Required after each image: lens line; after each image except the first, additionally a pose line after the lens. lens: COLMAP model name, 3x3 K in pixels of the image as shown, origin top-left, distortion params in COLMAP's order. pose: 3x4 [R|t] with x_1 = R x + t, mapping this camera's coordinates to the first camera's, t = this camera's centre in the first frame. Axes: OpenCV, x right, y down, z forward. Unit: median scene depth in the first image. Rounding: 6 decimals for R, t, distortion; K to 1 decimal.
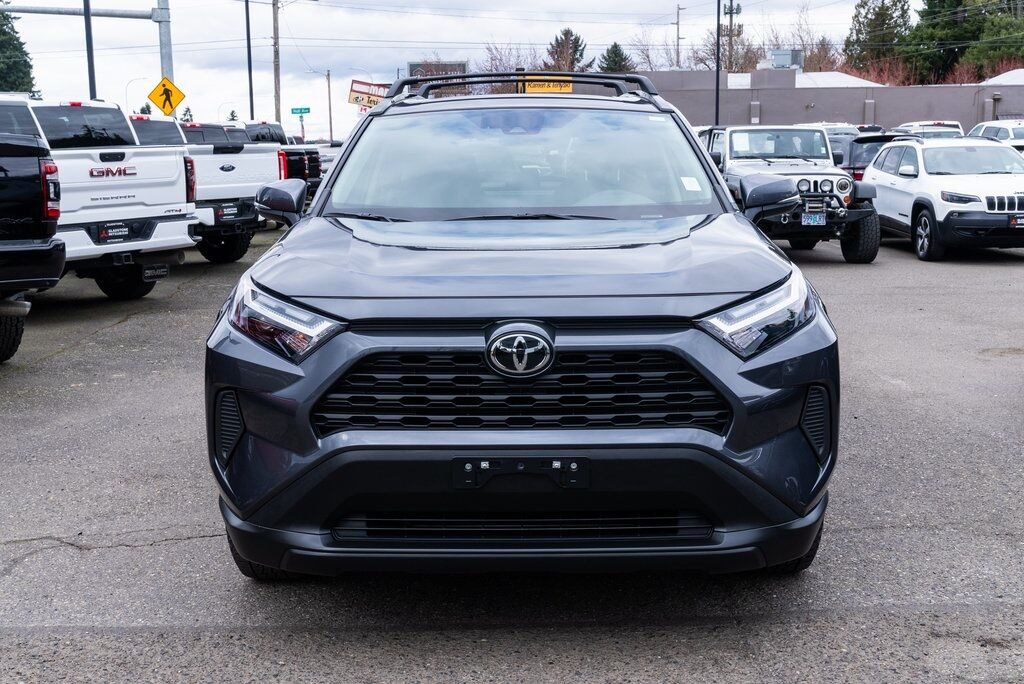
lens RADIAL K [[1143.8, 0, 512.0], [0, 1143.8, 342.0], [0, 0, 1]] dist [0.006661, 0.040027]
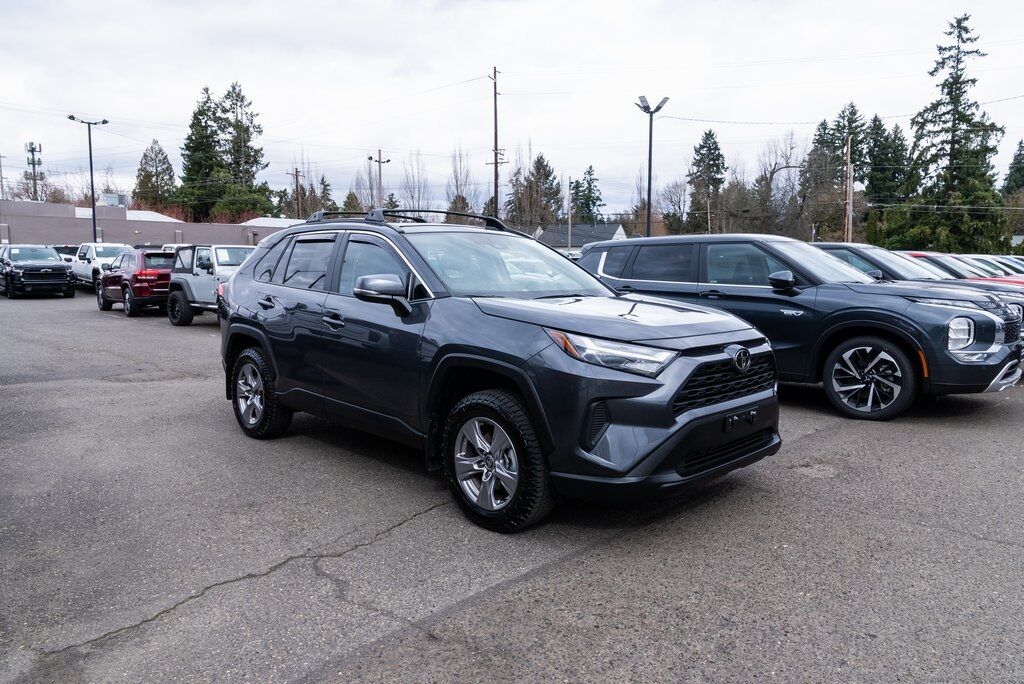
lens RADIAL K [[695.8, 0, 512.0], [0, 695.8, 342.0], [0, 0, 1]] dist [-0.039884, 0.027905]
pose [[0.700808, -0.060349, 0.710793, -0.943617], [0.097941, 0.995119, -0.012076, -0.037823], [-0.706595, 0.078078, 0.703298, 0.354945]]
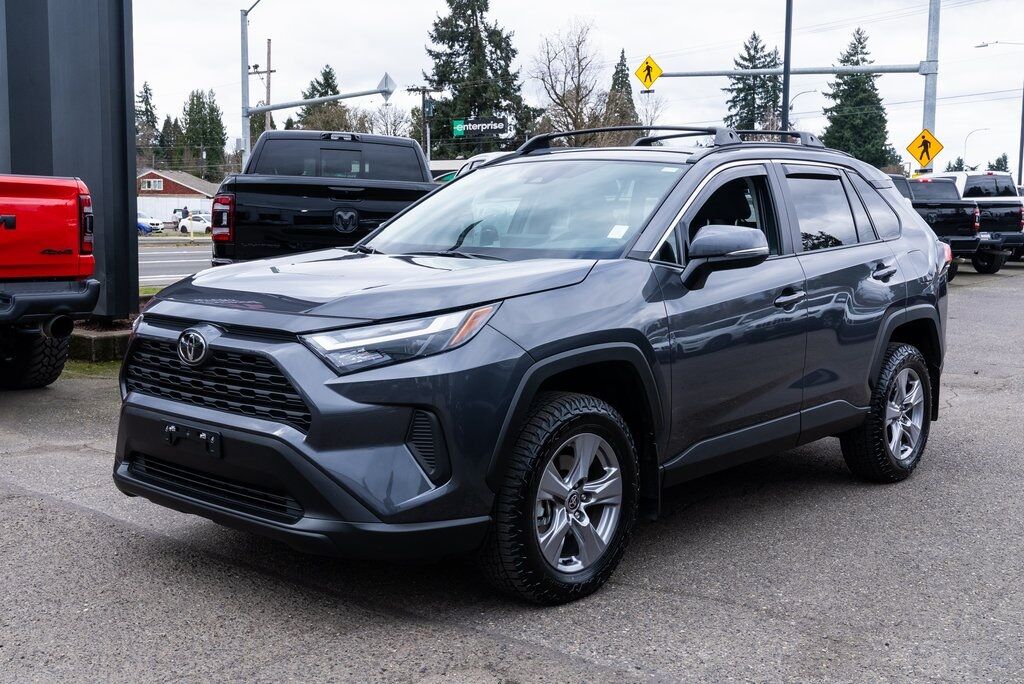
lens RADIAL K [[1143.8, 0, 512.0], [0, 1143.8, 342.0], [0, 0, 1]] dist [0.006661, 0.040027]
pose [[0.761568, 0.094006, -0.641231, 0.937498], [-0.121900, 0.992542, 0.000732, -0.034539], [0.636518, 0.077609, 0.767347, 0.185618]]
